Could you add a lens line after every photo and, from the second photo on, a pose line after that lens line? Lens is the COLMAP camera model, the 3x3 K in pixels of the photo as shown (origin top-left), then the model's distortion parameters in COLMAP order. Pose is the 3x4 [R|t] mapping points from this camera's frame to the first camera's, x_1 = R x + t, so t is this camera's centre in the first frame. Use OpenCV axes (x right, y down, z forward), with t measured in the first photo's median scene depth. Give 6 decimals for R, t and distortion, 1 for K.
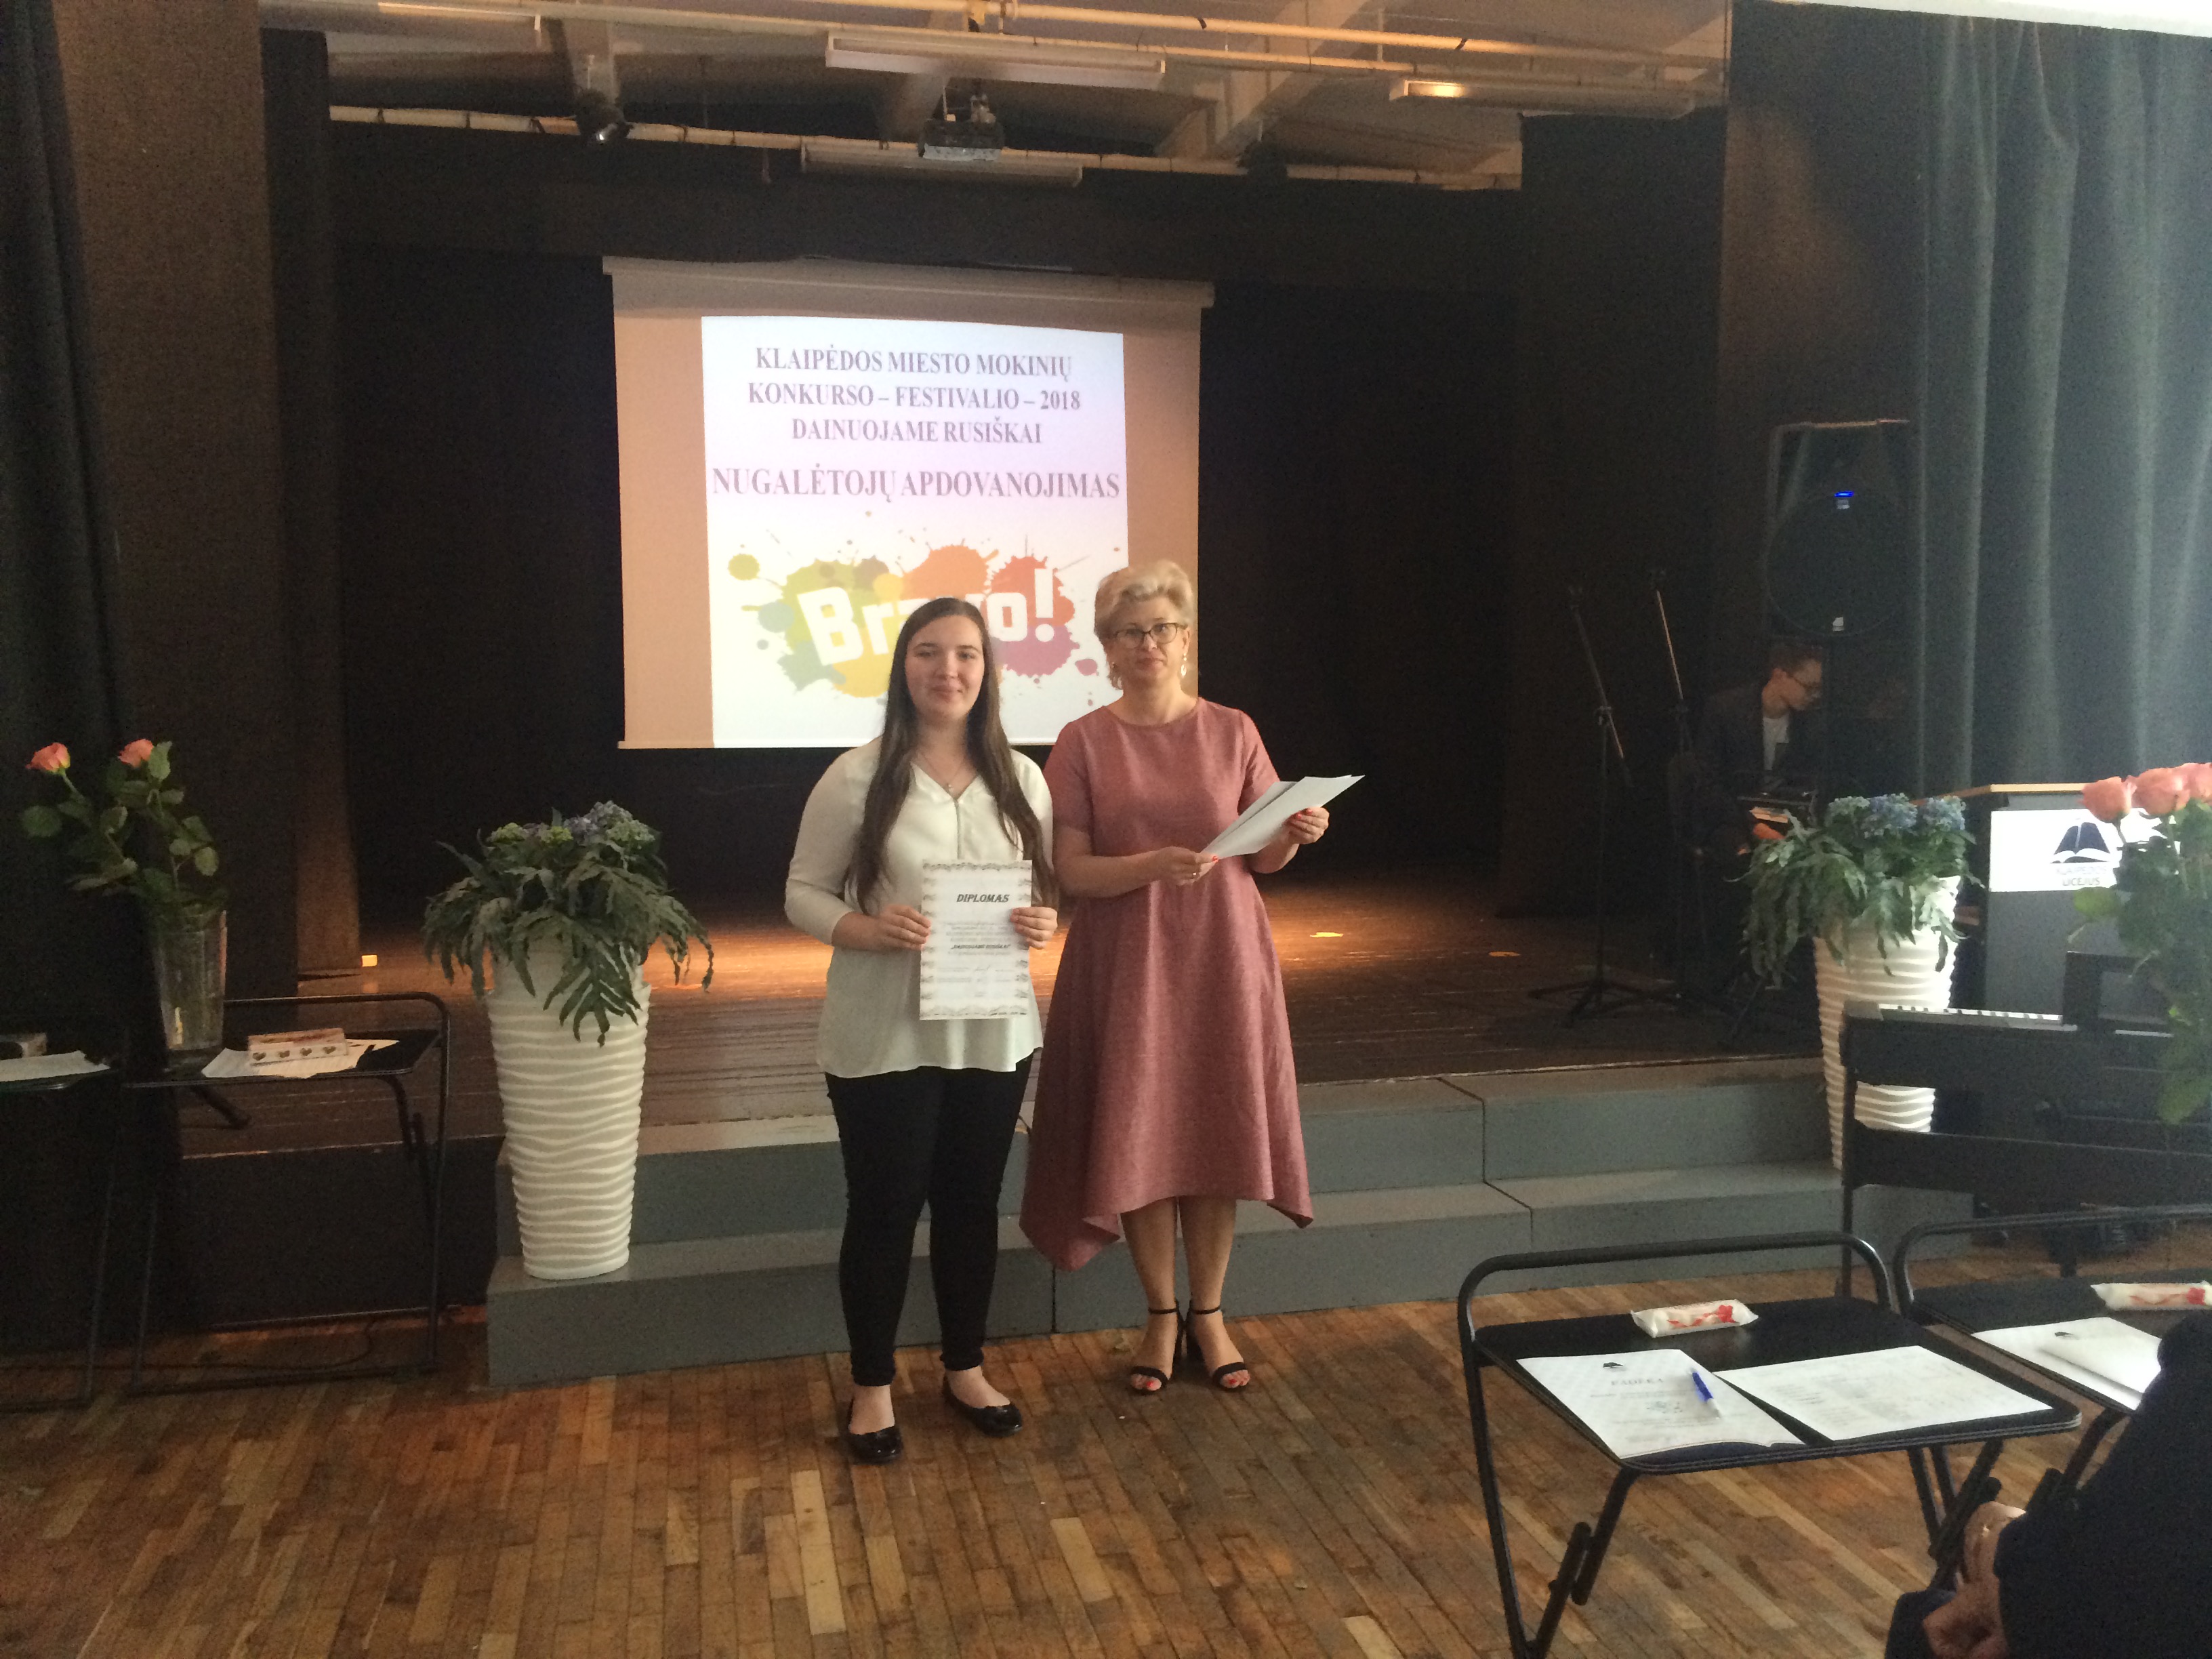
lens RADIAL K [[1849.0, 0, 1116.1], [0, 1849.0, 828.4], [0, 0, 1]] dist [0.075111, -0.094357]
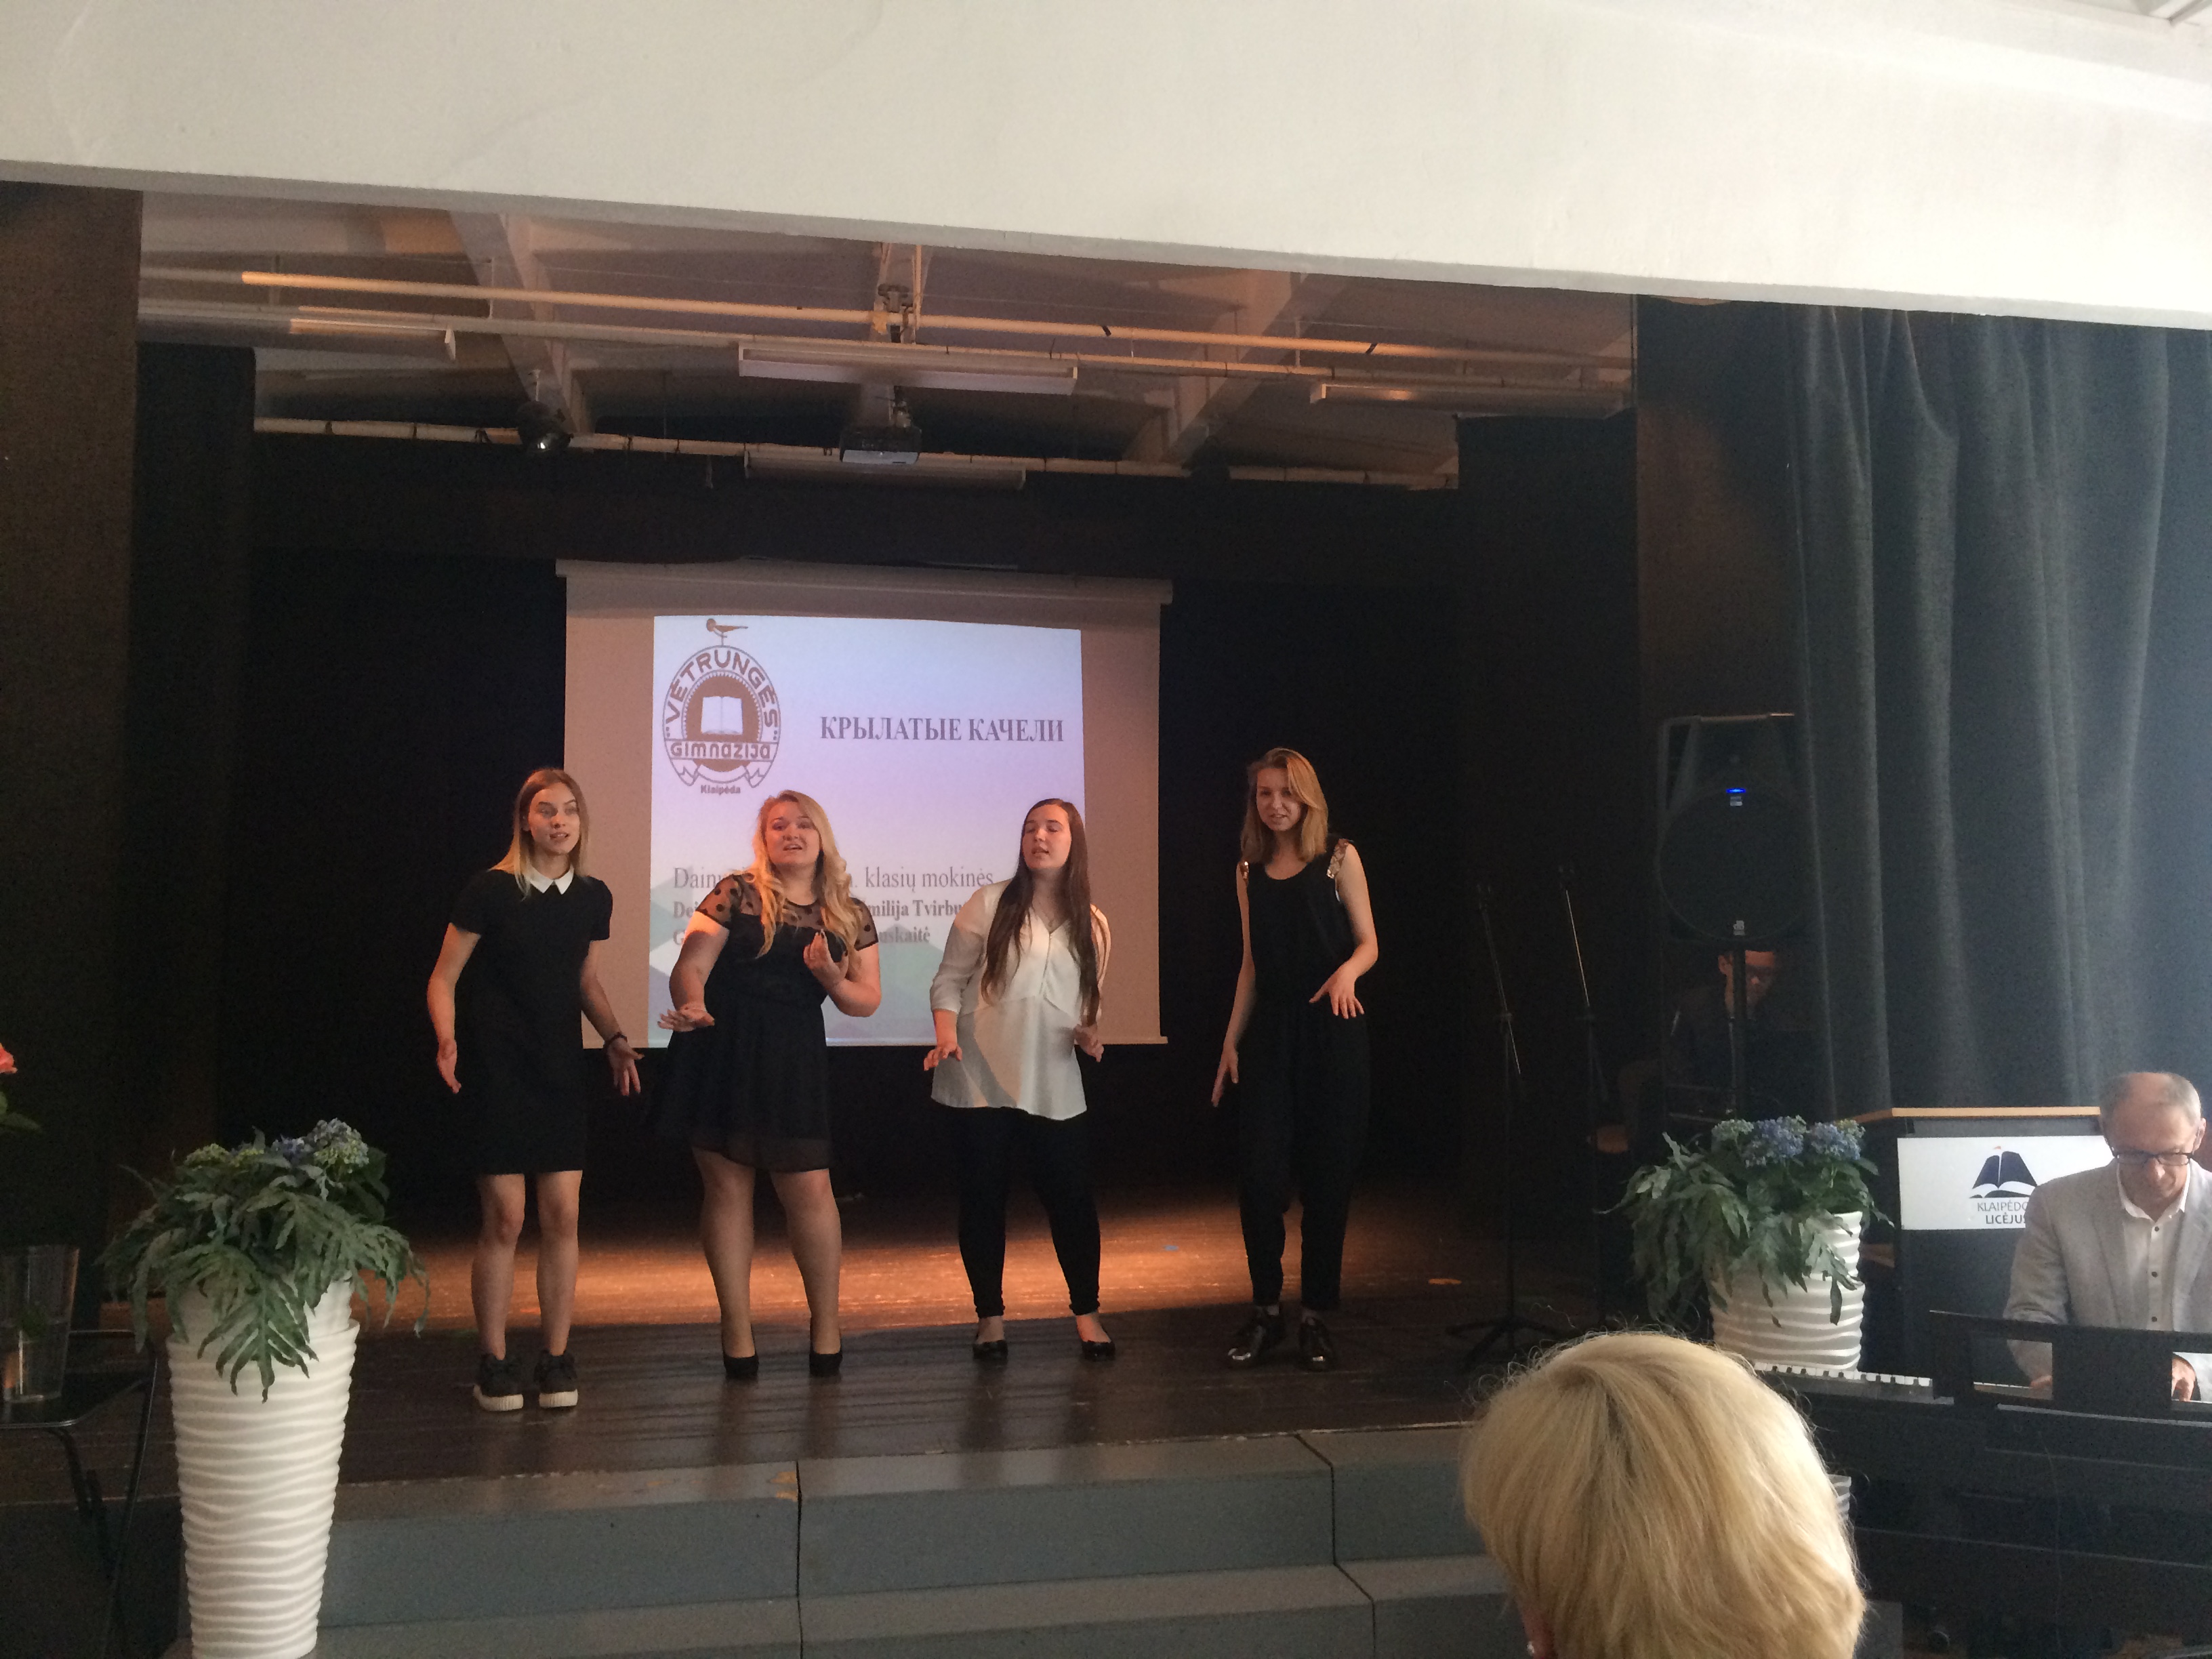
lens RADIAL K [[1849.0, 0, 1116.1], [0, 1849.0, 828.4], [0, 0, 1]] dist [0.075111, -0.094357]
pose [[0.998808, 0.000128, -0.048804, 0.143650], [-0.007698, 0.987892, -0.154952, -0.014684], [0.048193, 0.155143, 0.986716, 0.075454]]
